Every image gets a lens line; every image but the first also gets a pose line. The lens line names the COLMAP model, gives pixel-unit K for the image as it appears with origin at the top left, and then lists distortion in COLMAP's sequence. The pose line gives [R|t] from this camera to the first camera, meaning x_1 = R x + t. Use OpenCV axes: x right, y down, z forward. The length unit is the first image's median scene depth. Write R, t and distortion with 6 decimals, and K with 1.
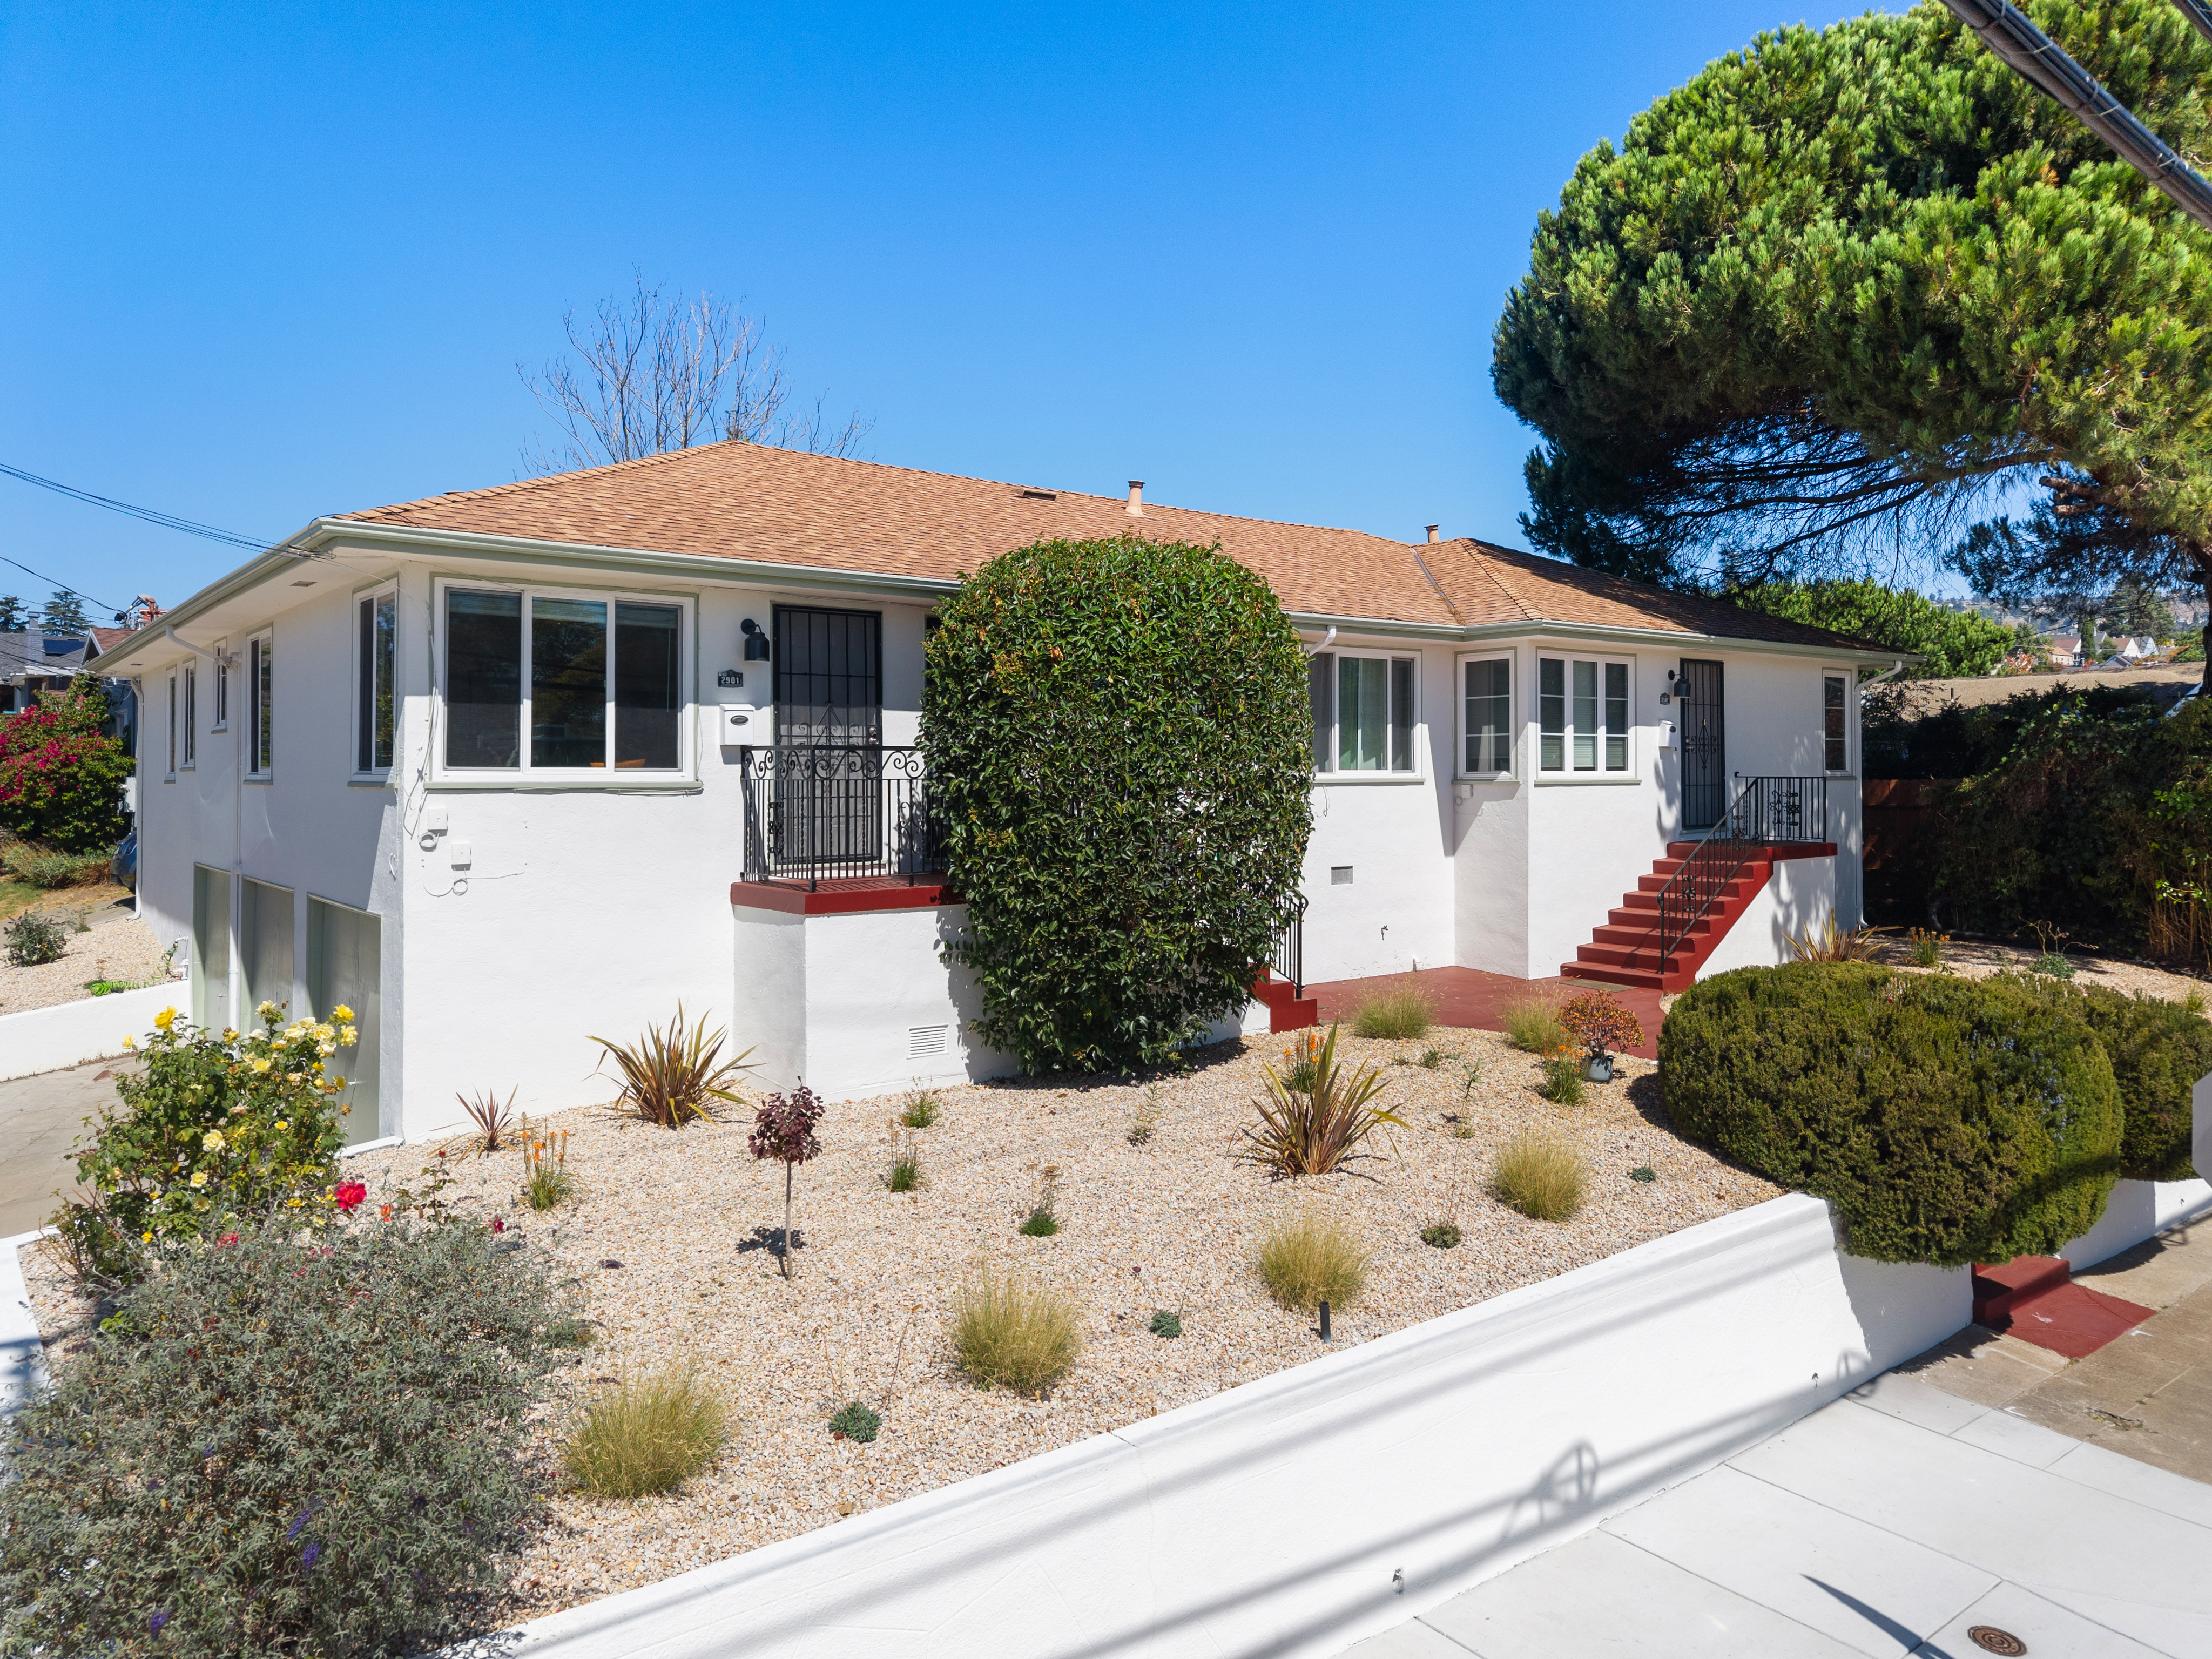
lens RADIAL K [[1508.4, 0, 1108.7], [0, 1508.4, 751.9], [0, 0, 1]] dist [0.016978, -0.004291]
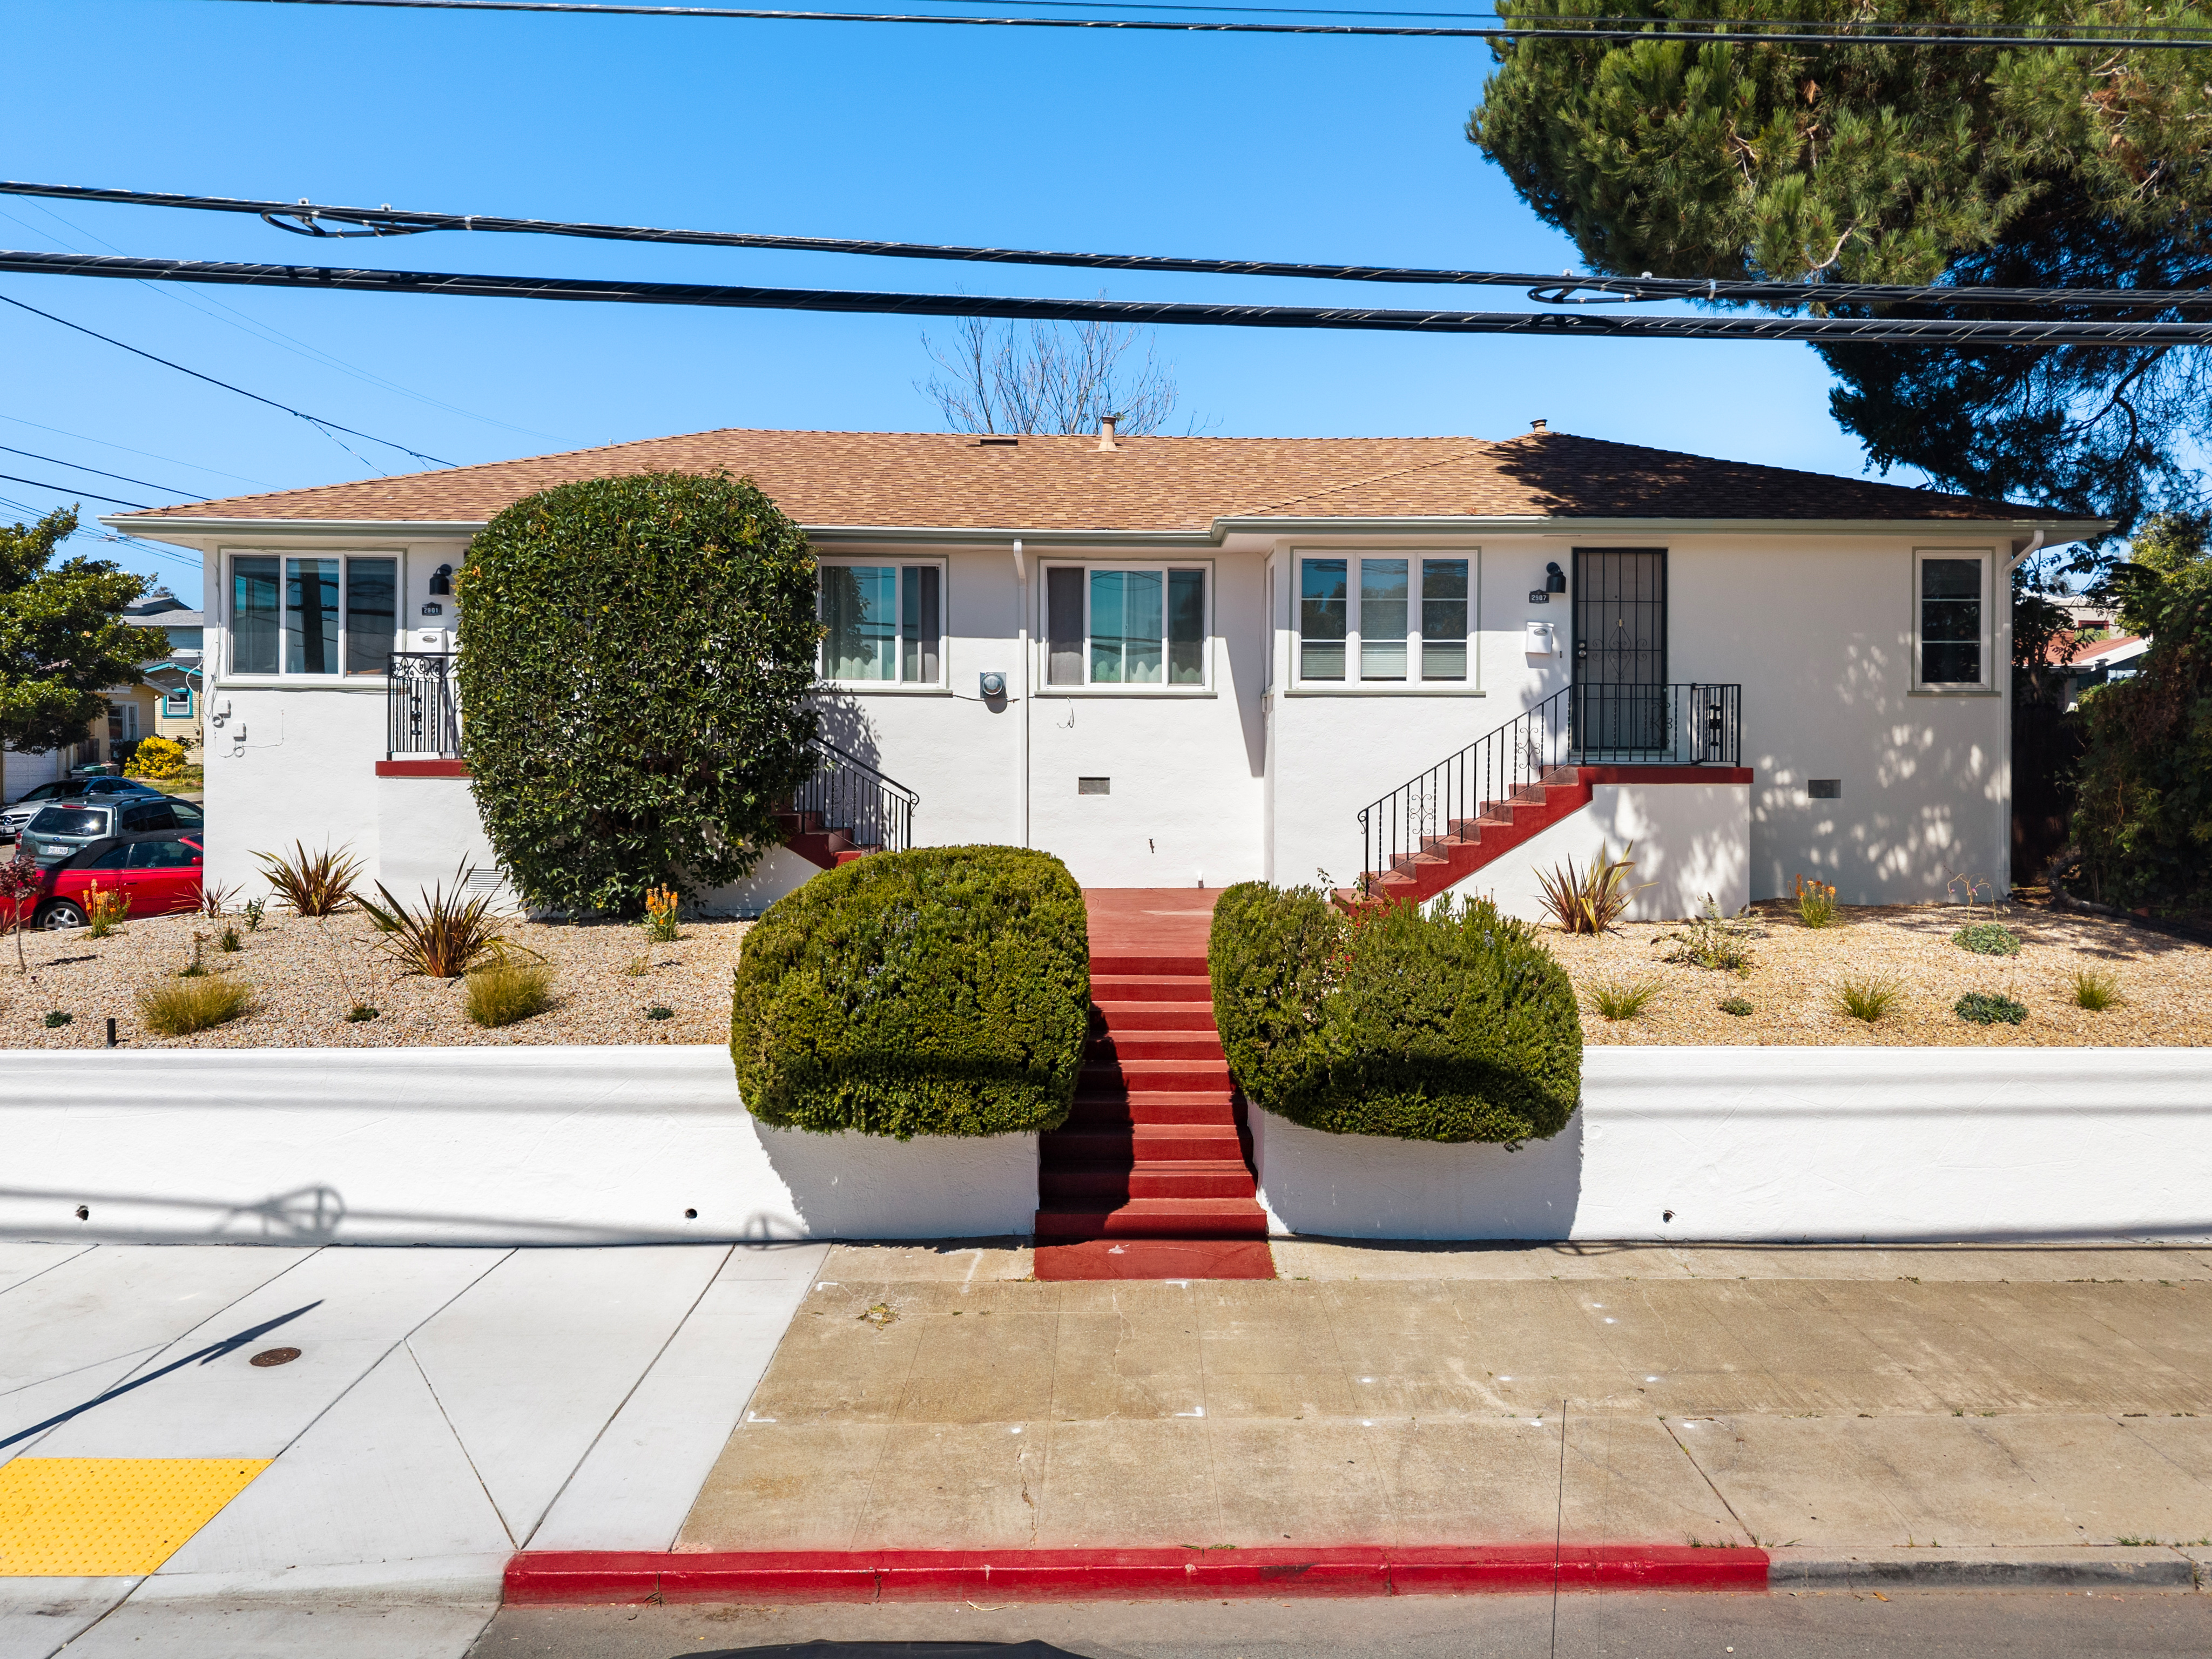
lens RADIAL K [[1508.6, 0, 1154.4], [0, 1508.6, 751.9], [0, 0, 1]] dist [0.021566, -0.003935]
pose [[0.803491, 0.003537, -0.595307, 1.070059], [0.001123, 0.999972, 0.007457, 0.069455], [0.595316, -0.006660, 0.803464, 0.281952]]
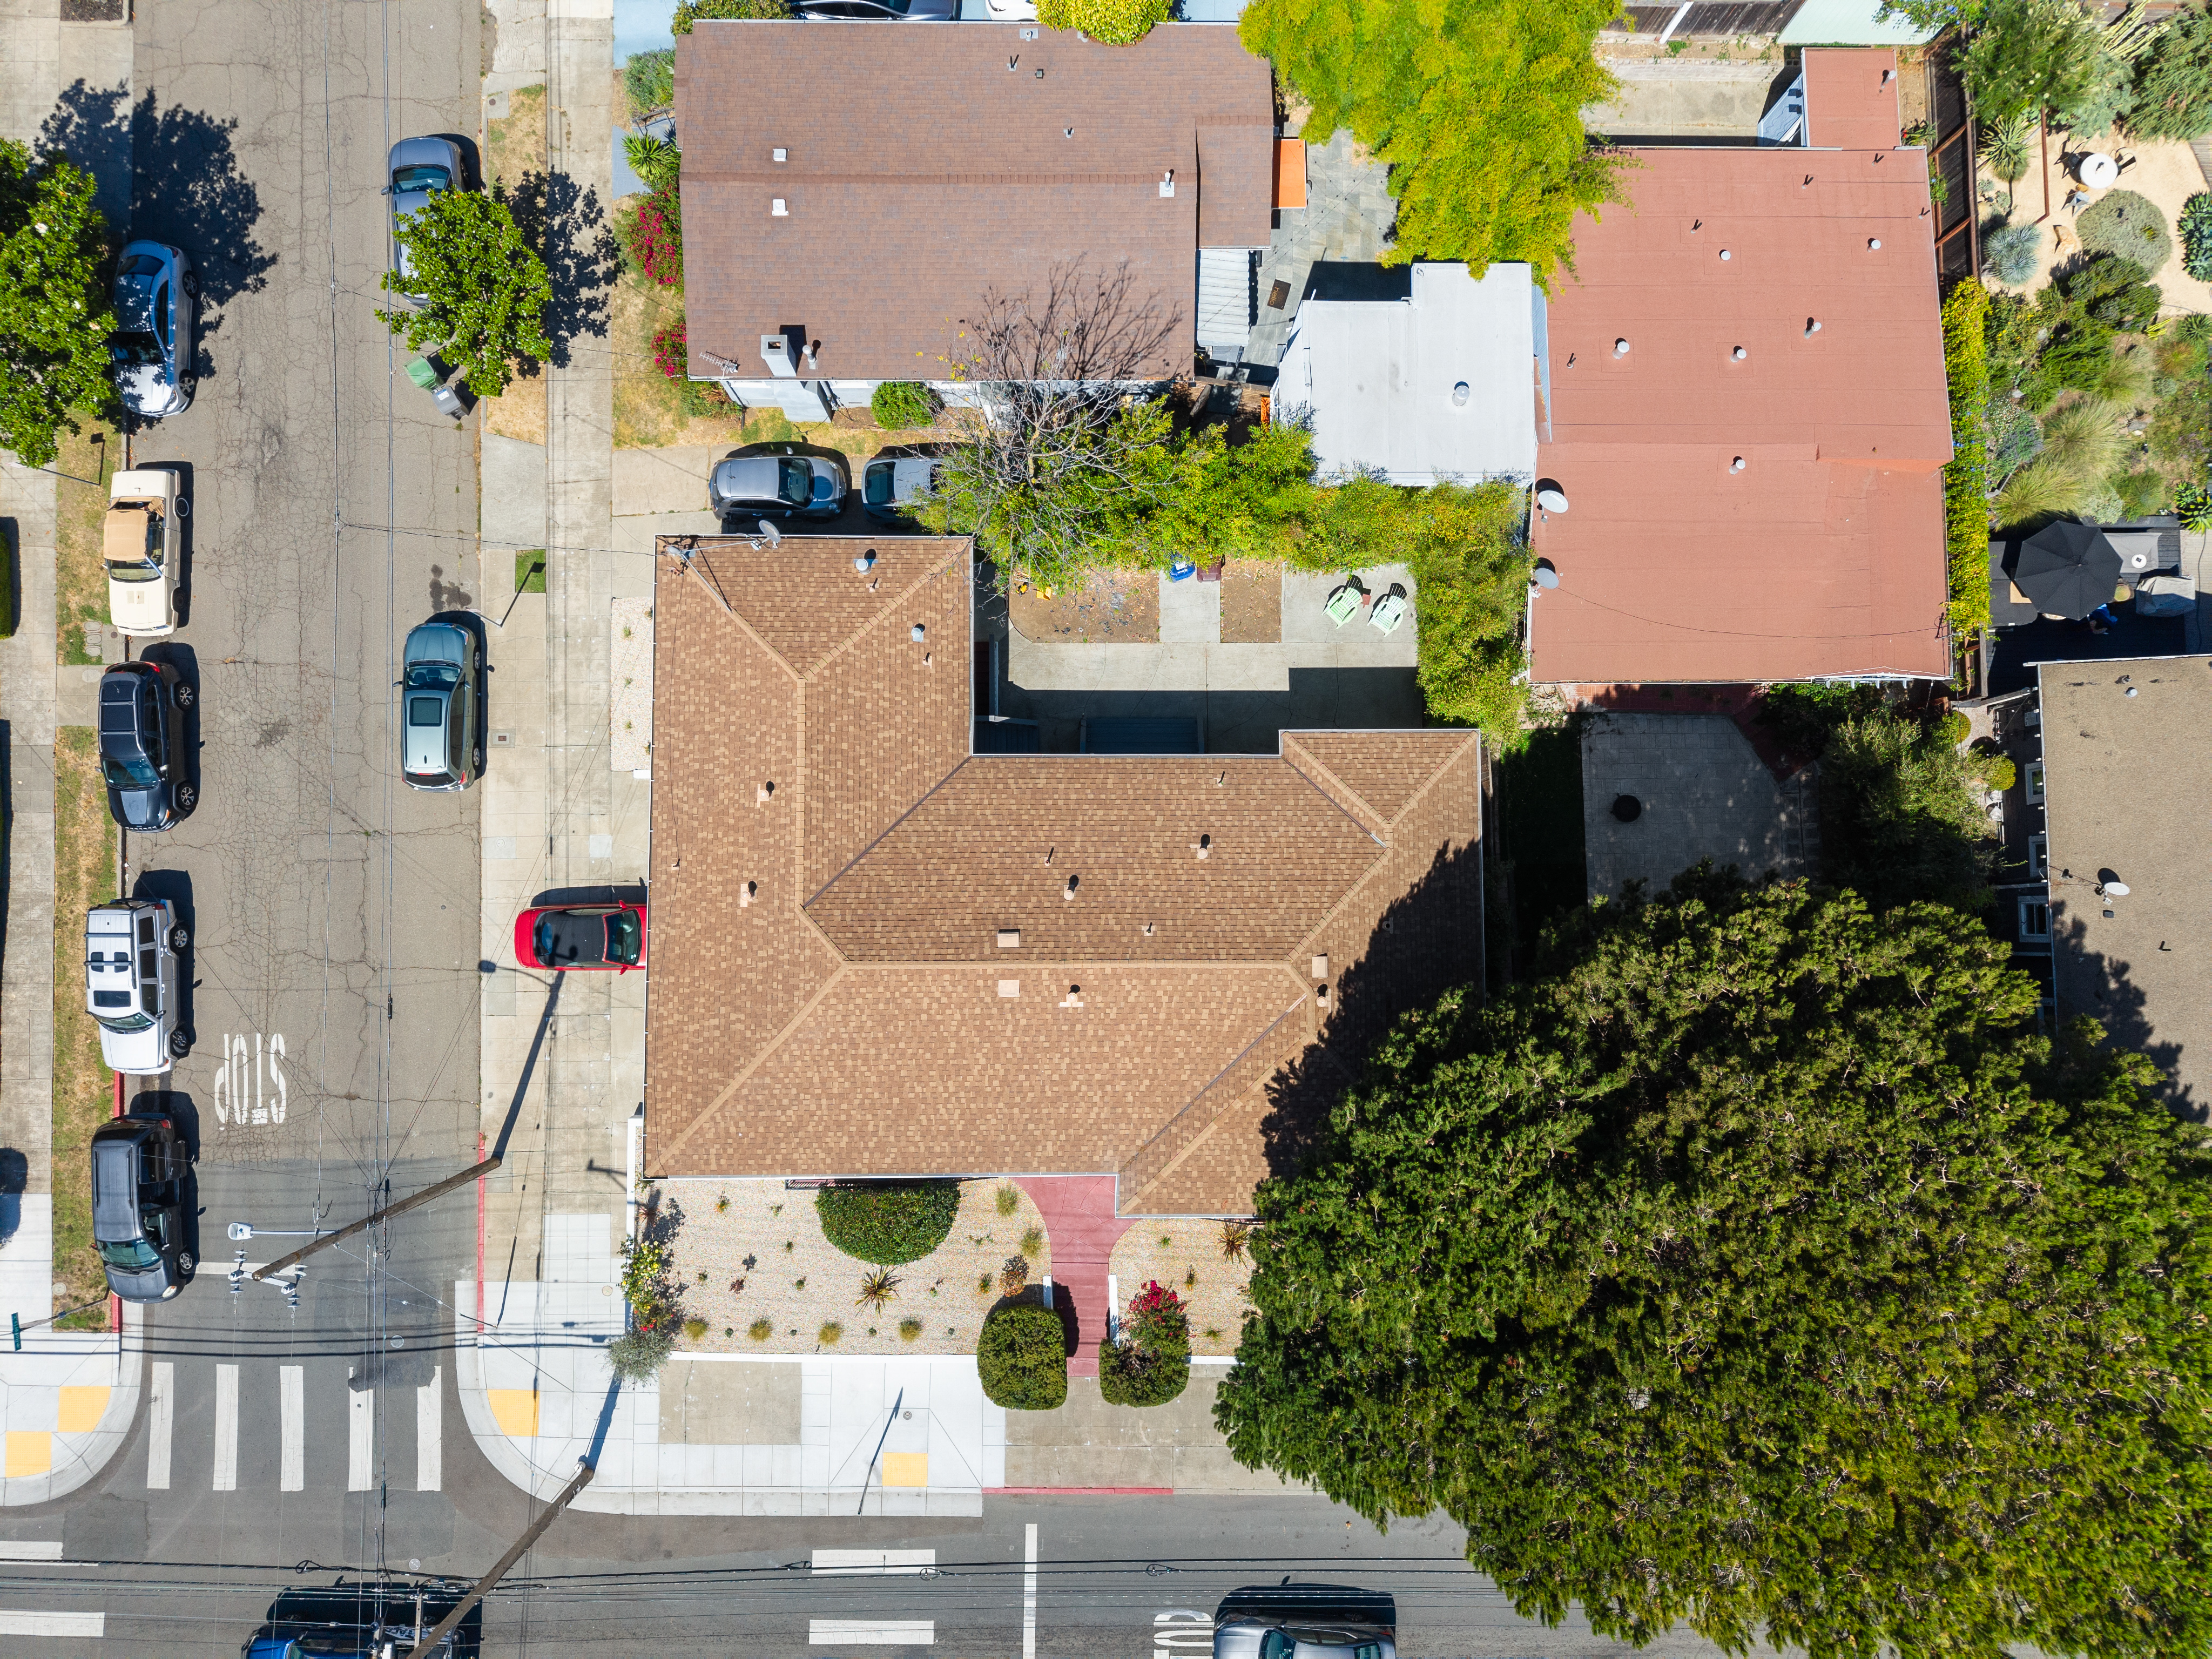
lens RADIAL K [[1508.4, 0, 1108.7], [0, 1508.4, 751.9], [0, 0, 1]] dist [0.016978, -0.004291]
pose [[0.783350, 0.620942, -0.028156, -0.133959], [-0.012646, 0.061209, 0.998045, -3.191147], [0.621452, -0.781463, 0.055800, 1.863014]]
